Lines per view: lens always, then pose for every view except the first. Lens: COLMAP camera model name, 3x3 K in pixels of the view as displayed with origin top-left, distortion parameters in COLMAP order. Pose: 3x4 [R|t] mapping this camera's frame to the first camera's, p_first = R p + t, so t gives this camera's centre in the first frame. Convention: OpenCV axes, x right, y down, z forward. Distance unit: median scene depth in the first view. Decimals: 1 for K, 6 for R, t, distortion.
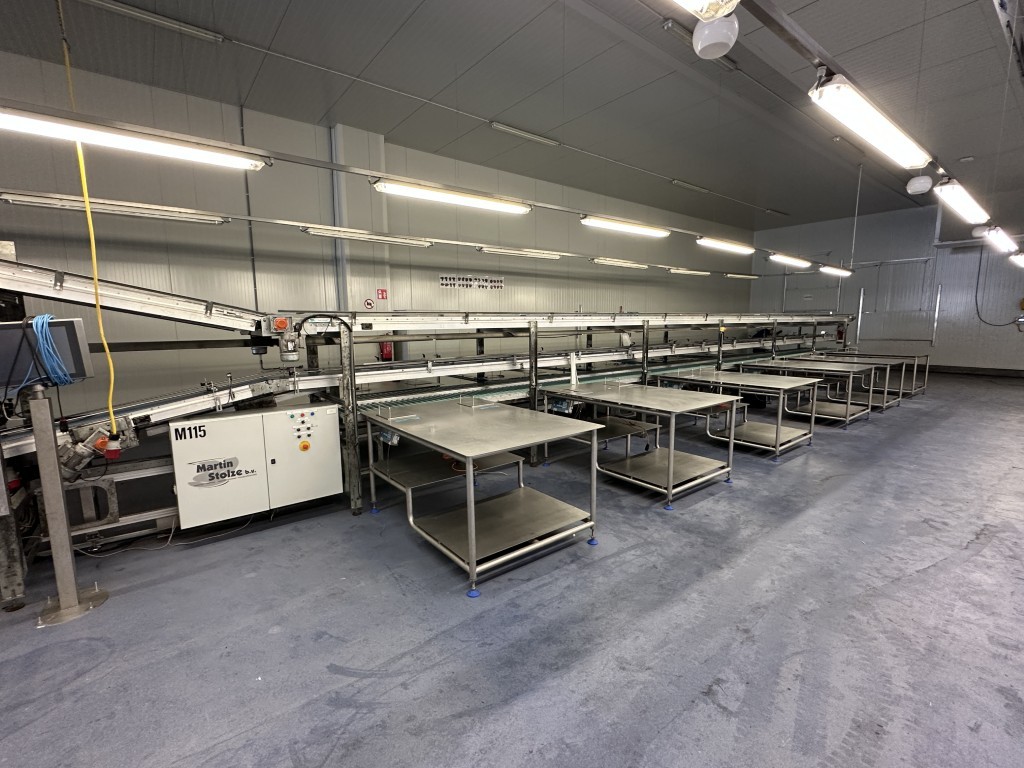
lens RADIAL K [[460.6, 0, 512.0], [0, 460.6, 384.0], [0, 0, 1]] dist [-0.001754, -0.000281]
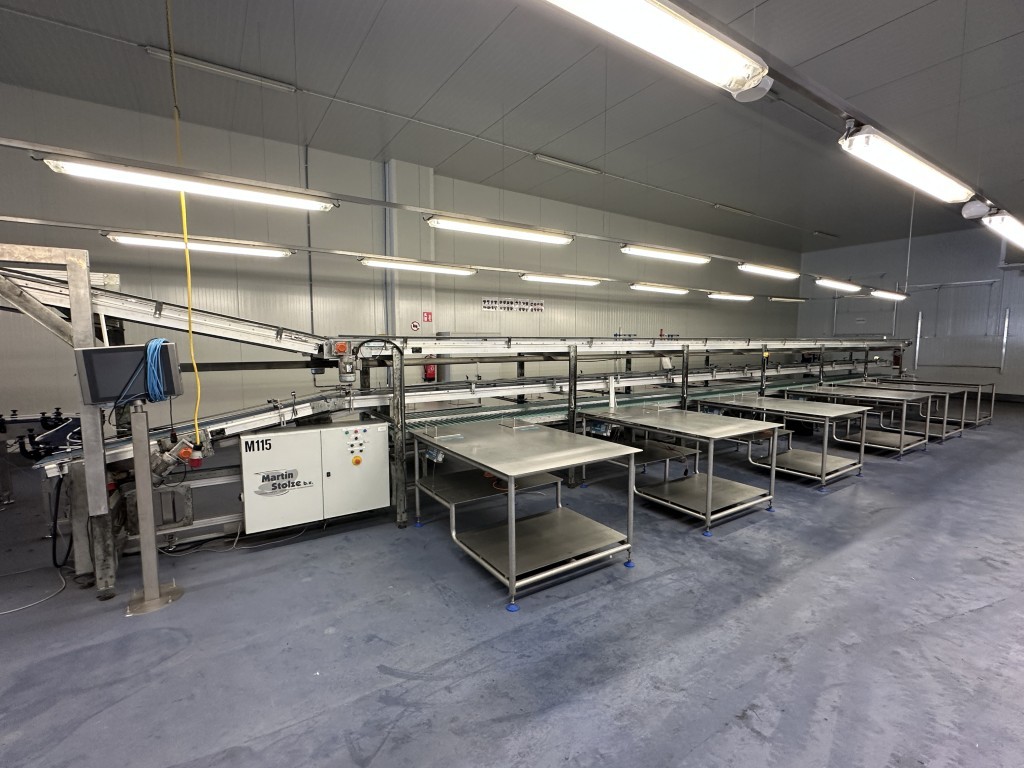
lens RADIAL K [[460.6, 0, 512.0], [0, 460.6, 384.0], [0, 0, 1]] dist [-0.001754, -0.000281]
pose [[0.996493, 0.016897, -0.081955, -0.005685], [-0.020347, 0.998933, -0.041449, -0.006870], [0.081167, 0.042971, 0.995774, -0.047243]]
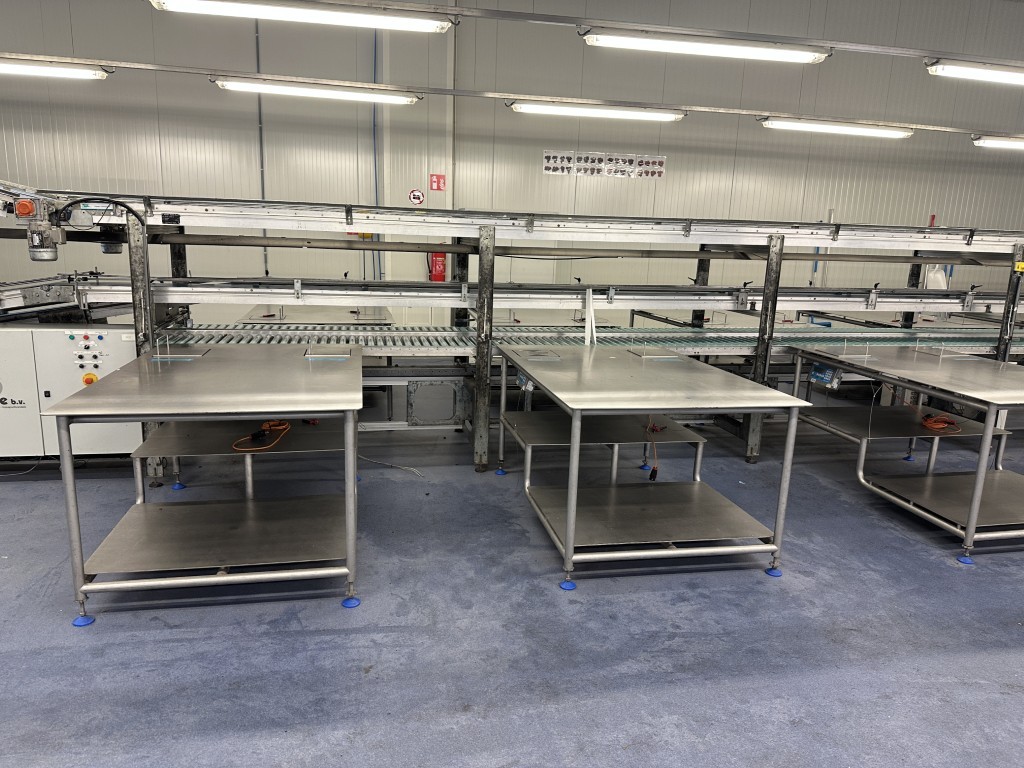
lens RADIAL K [[709.8, 0, 507.7], [0, 709.8, 388.8], [0, 0, 1]] dist [0.097948, -0.125534]
pose [[0.896217, 0.135435, -0.422437, 0.652128], [-0.102327, 0.989691, 0.100207, -0.036175], [0.431653, -0.046580, 0.900836, 0.252938]]
